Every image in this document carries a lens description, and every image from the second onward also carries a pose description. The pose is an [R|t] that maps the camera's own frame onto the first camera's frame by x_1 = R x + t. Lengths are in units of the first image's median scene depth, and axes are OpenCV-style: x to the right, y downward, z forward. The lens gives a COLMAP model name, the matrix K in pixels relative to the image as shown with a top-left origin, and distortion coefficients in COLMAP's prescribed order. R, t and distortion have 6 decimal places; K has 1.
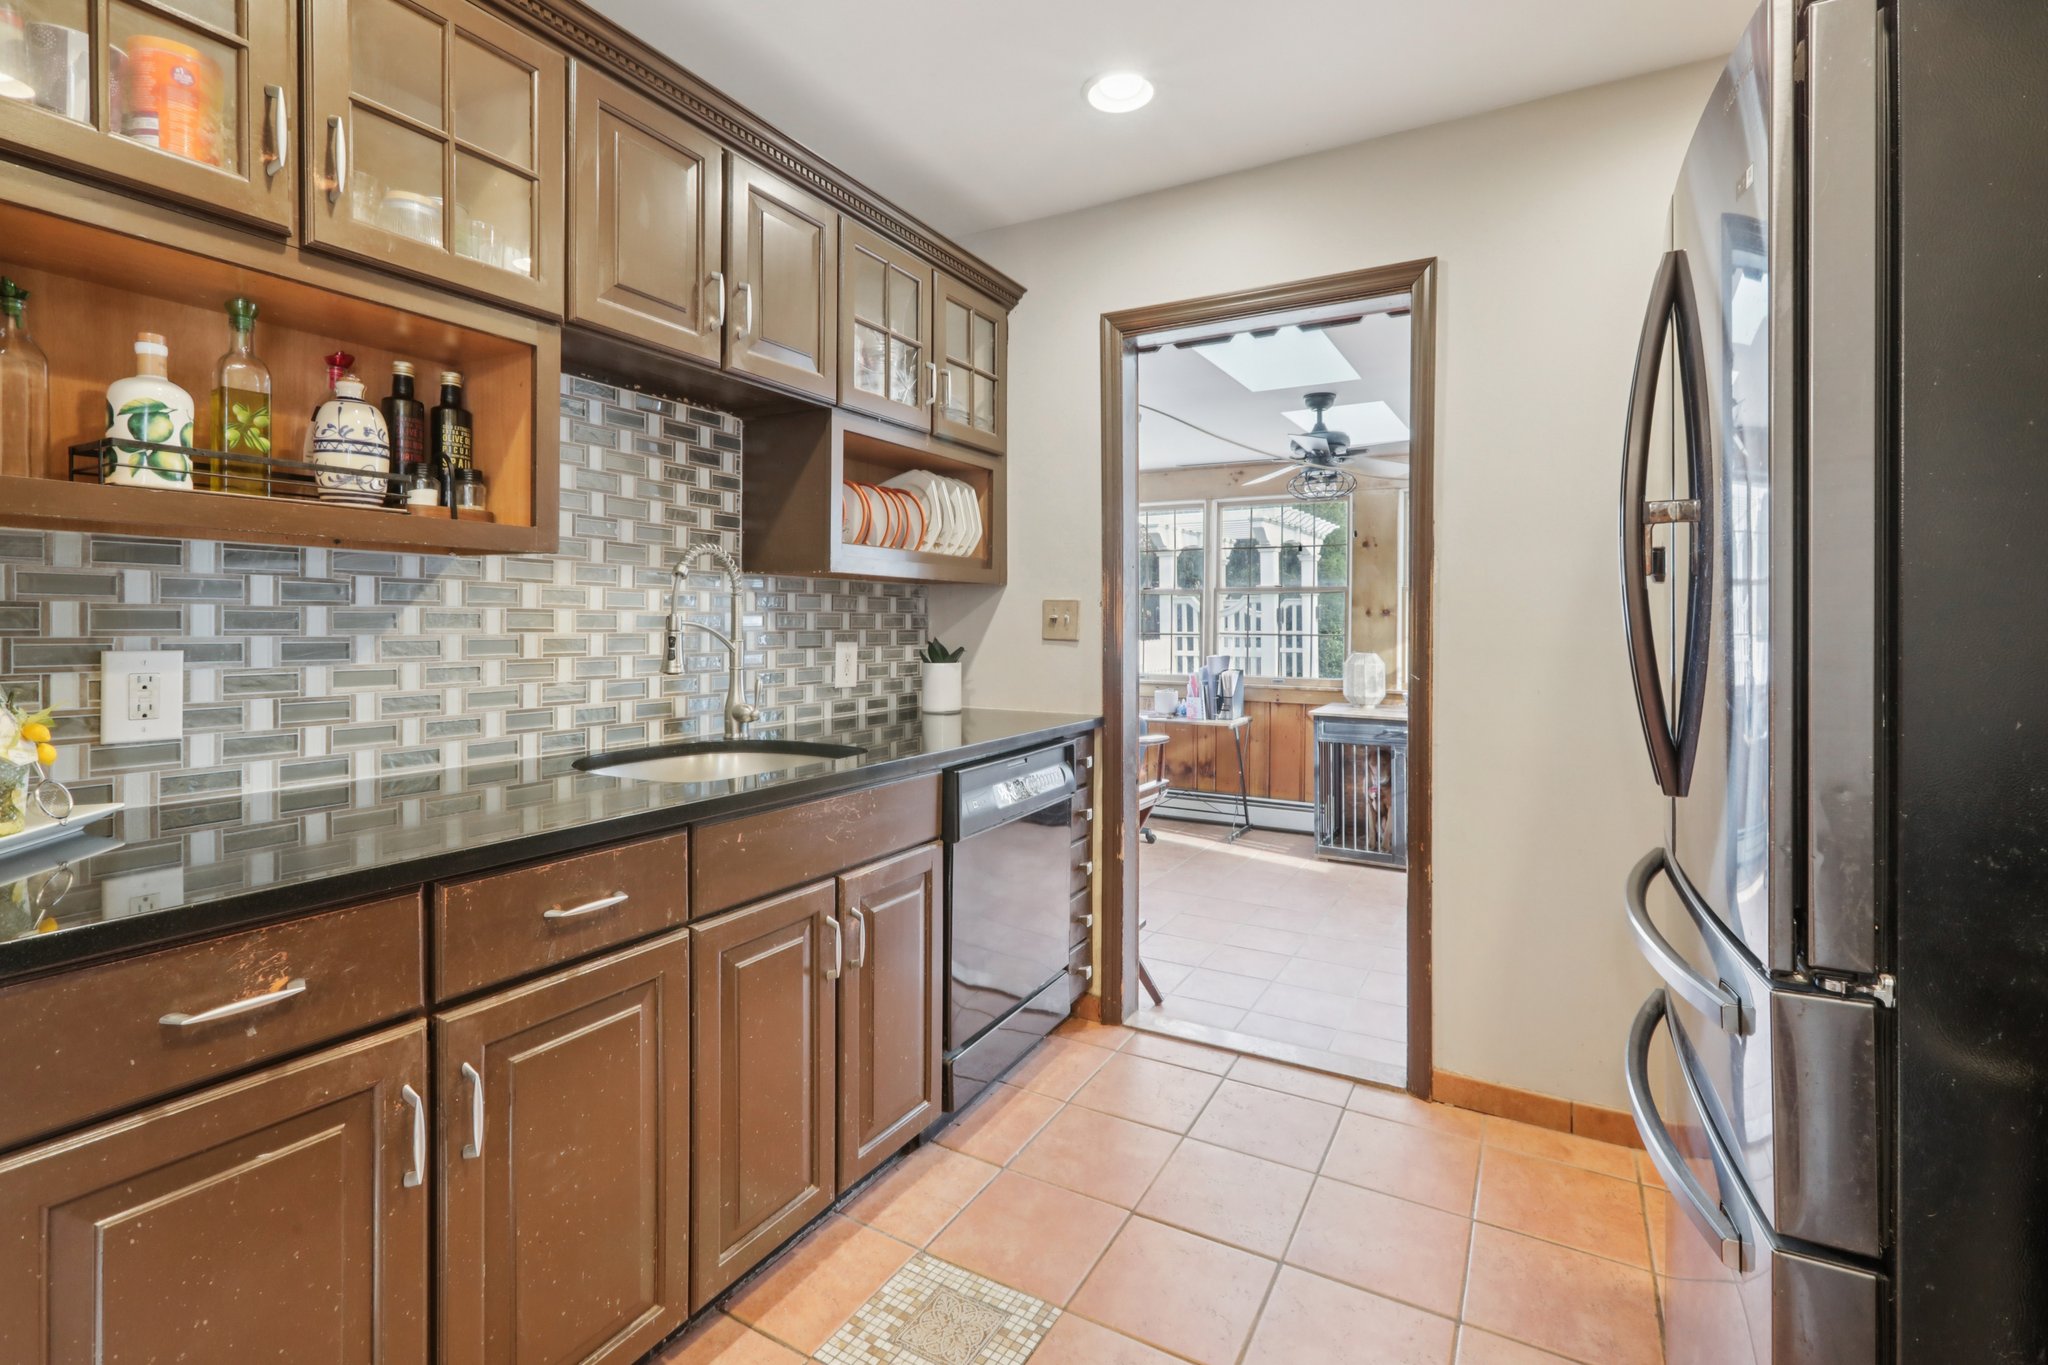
lens RADIAL K [[939.9, 0, 1024.7], [0, 939.9, 626.6], [0, 0, 1]] dist [-0.000057, 0.000502]
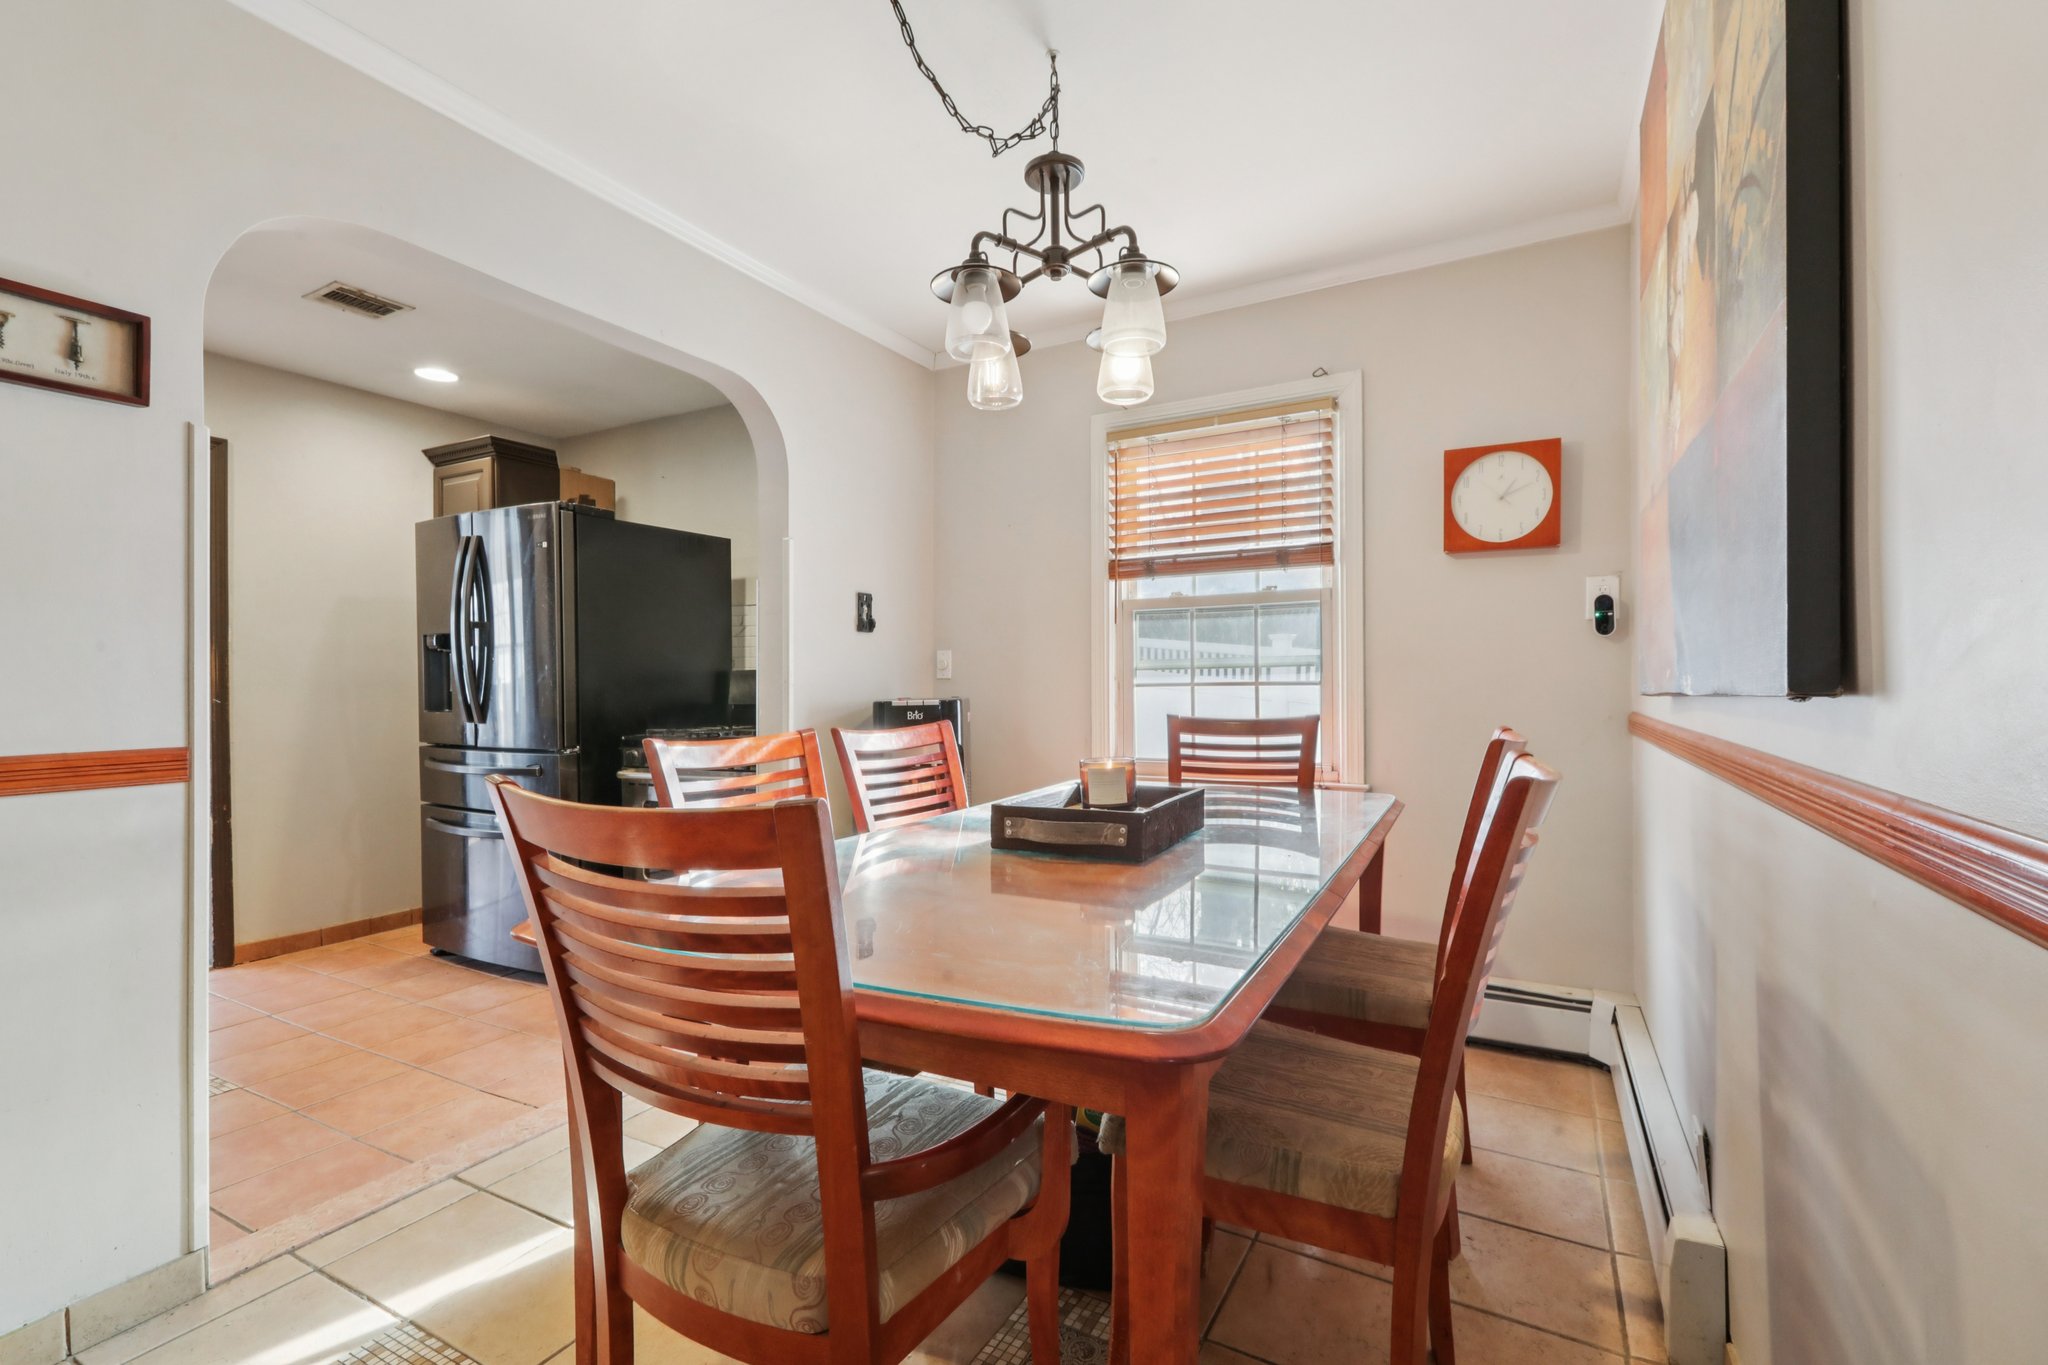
lens RADIAL K [[916.7, 0, 1024.0], [0, 916.7, 682.5], [0, 0, 1]] dist [-0.004616, -0.000155]
pose [[-0.009084, -0.007443, 0.999931, -1.049105], [0.013858, 0.999875, 0.007569, 0.026741], [-0.999863, 0.013926, -0.008980, -0.315956]]
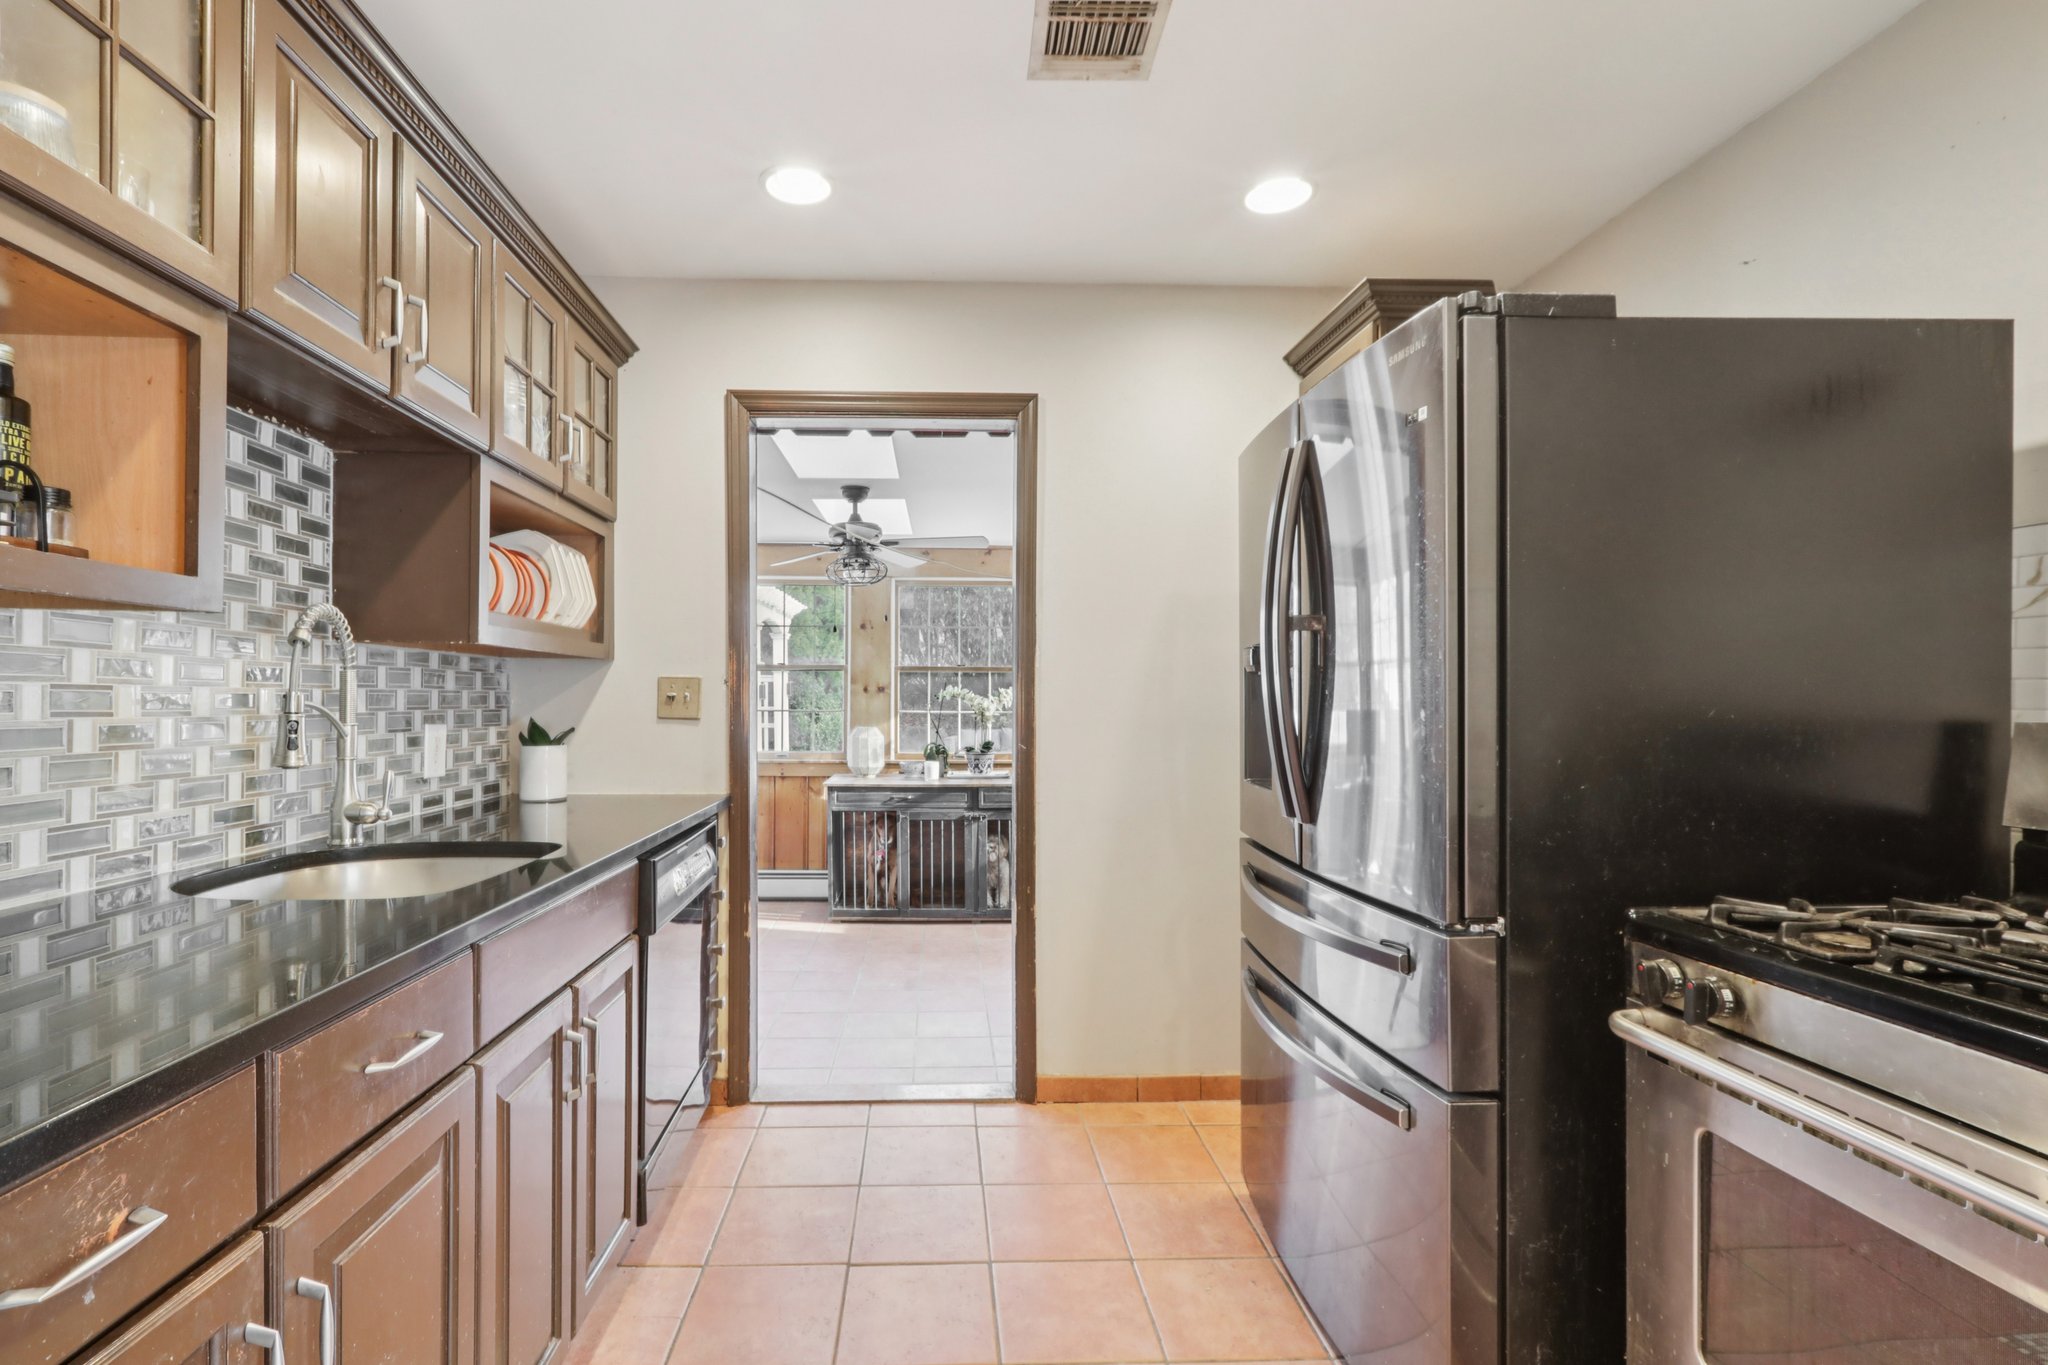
lens RADIAL K [[941.7, 0, 960.7], [0, 941.7, 696.5], [0, 0, 1]] dist [0.003316, 0.000188]
pose [[0.856408, -0.000588, 0.516299, -0.243005], [0.003618, 0.999982, -0.004862, -0.002912], [-0.516287, 0.006032, 0.856395, 0.025016]]
